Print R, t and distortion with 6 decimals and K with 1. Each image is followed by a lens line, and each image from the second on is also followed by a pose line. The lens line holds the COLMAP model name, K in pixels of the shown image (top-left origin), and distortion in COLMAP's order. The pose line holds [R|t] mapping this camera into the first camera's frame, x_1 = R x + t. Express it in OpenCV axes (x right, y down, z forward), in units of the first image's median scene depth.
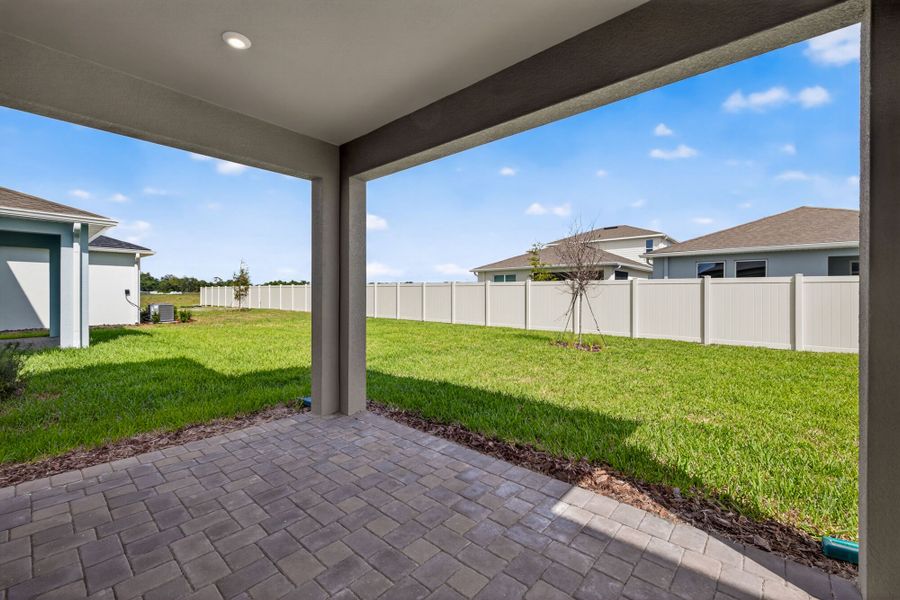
lens RADIAL K [[396.5, 0, 445.9], [0, 396.5, 296.9], [0, 0, 1]] dist [0.001667, 0.000540]
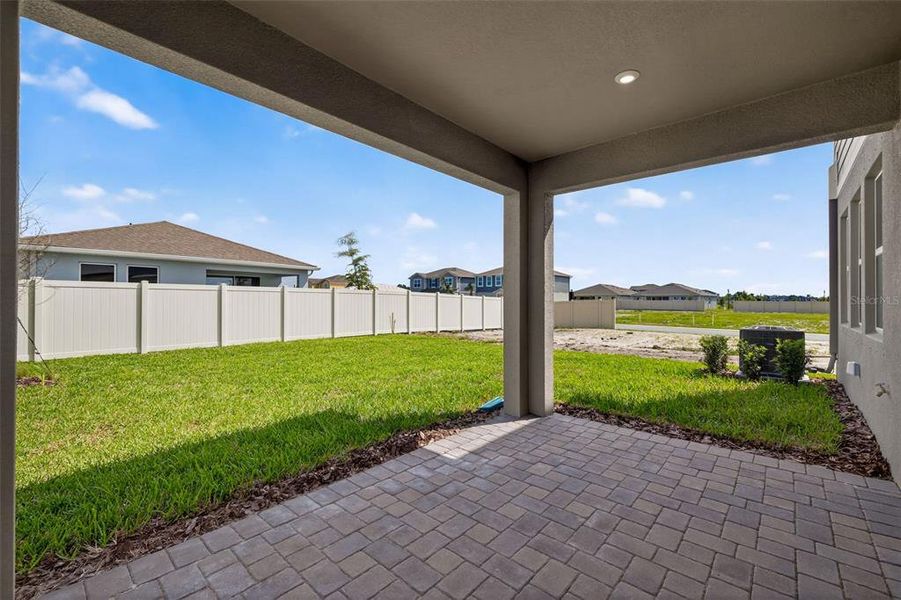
lens RADIAL K [[401.1, 0, 450.5], [0, 401.1, 300.0], [0, 0, 1]] dist [0.001642, 0.000206]
pose [[-0.056305, -0.004198, 0.998405, -0.790836], [0.007127, 0.999964, 0.004606, -0.014125], [-0.998388, 0.007375, -0.056273, 0.766822]]
